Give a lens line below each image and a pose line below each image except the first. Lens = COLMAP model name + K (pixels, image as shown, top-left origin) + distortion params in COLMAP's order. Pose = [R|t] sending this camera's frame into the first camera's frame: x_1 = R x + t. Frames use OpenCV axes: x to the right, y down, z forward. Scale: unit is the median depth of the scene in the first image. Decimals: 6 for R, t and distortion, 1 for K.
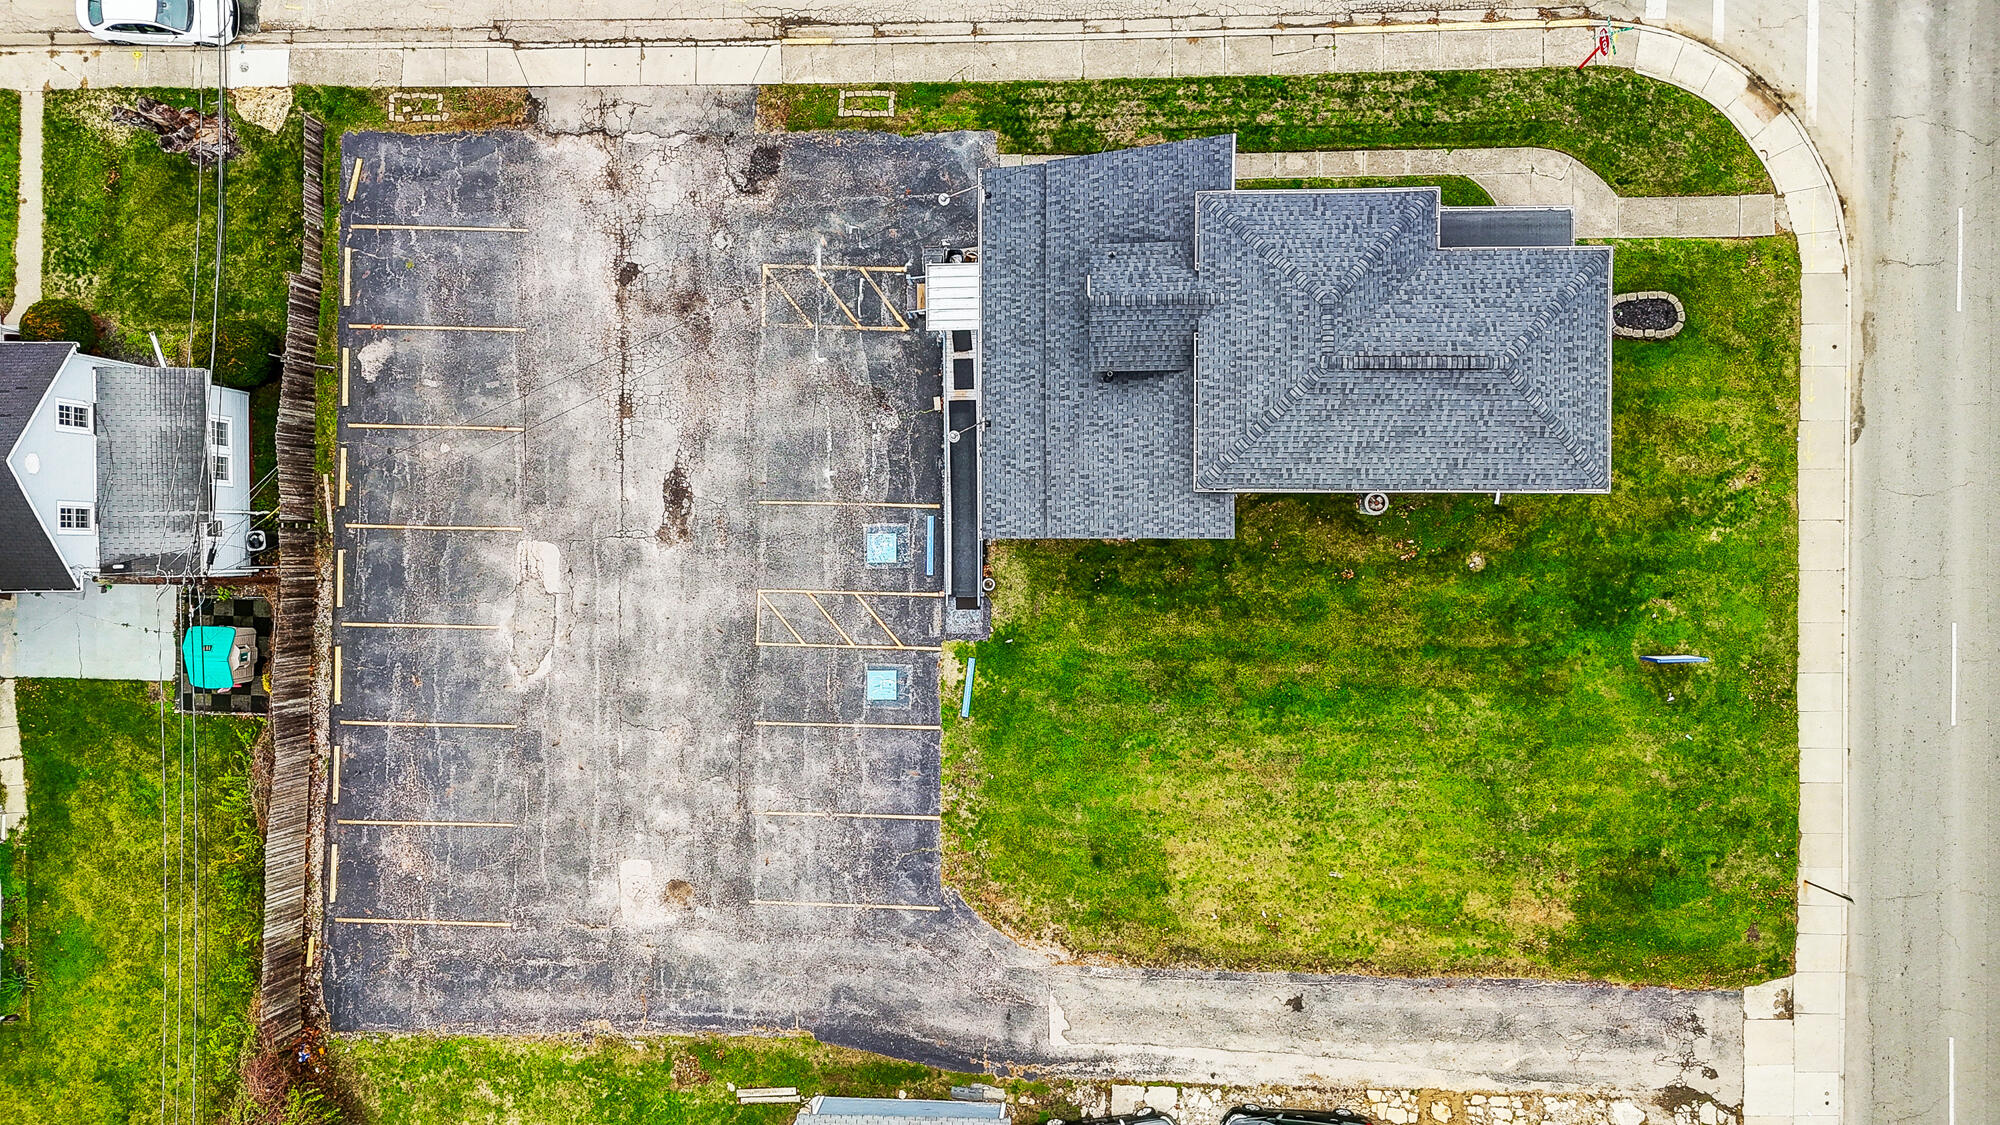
lens RADIAL K [[1467.9, 0, 986.3], [0, 1467.9, 568.2], [0, 0, 1]] dist [0.071291, -0.075831]
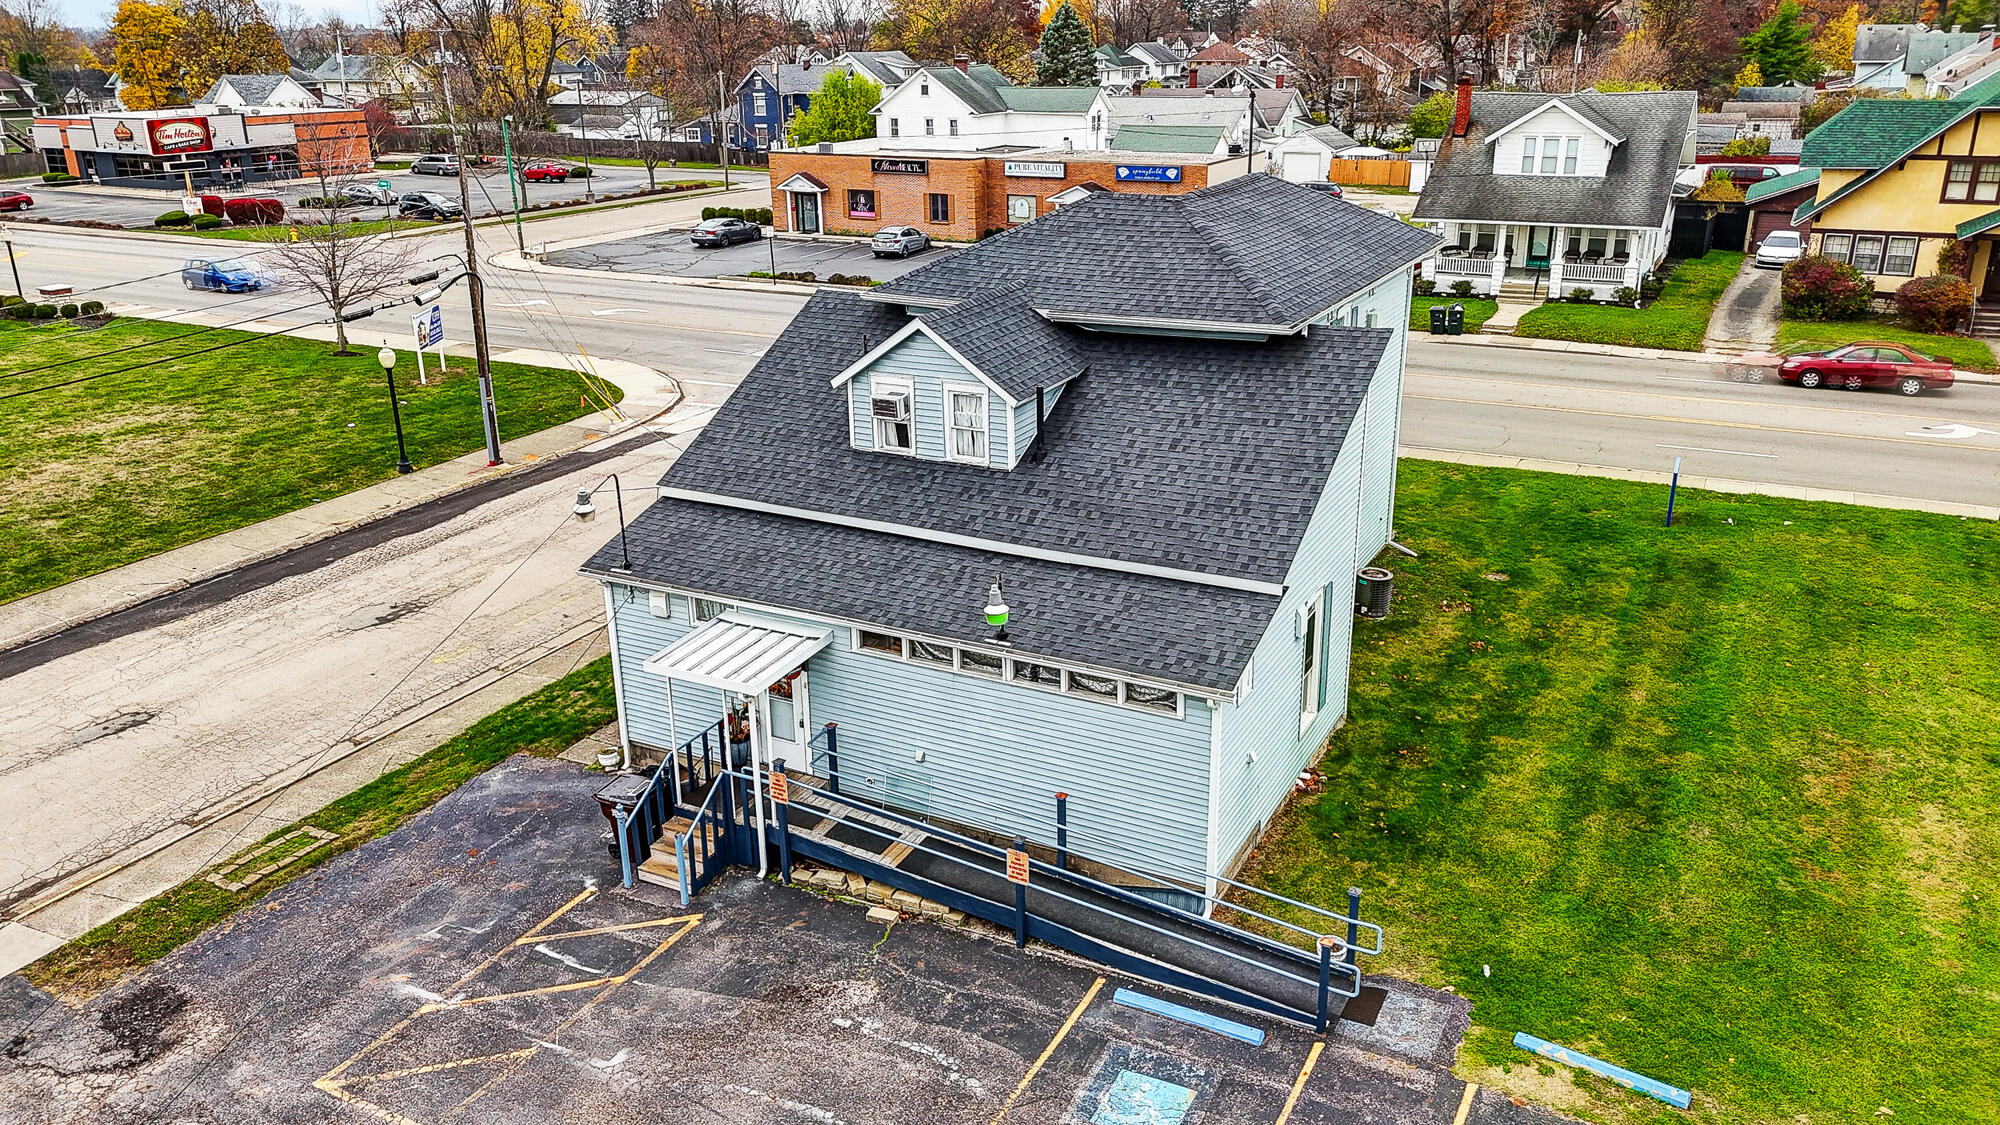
lens RADIAL K [[1467.9, 0, 986.3], [0, 1467.9, 568.2], [0, 0, 1]] dist [0.071291, -0.075831]
pose [[0.471314, -0.268769, 0.840016, -0.353557], [0.881965, 0.142814, -0.449157, 0.094259], [0.000754, 0.952558, 0.304355, 0.766466]]
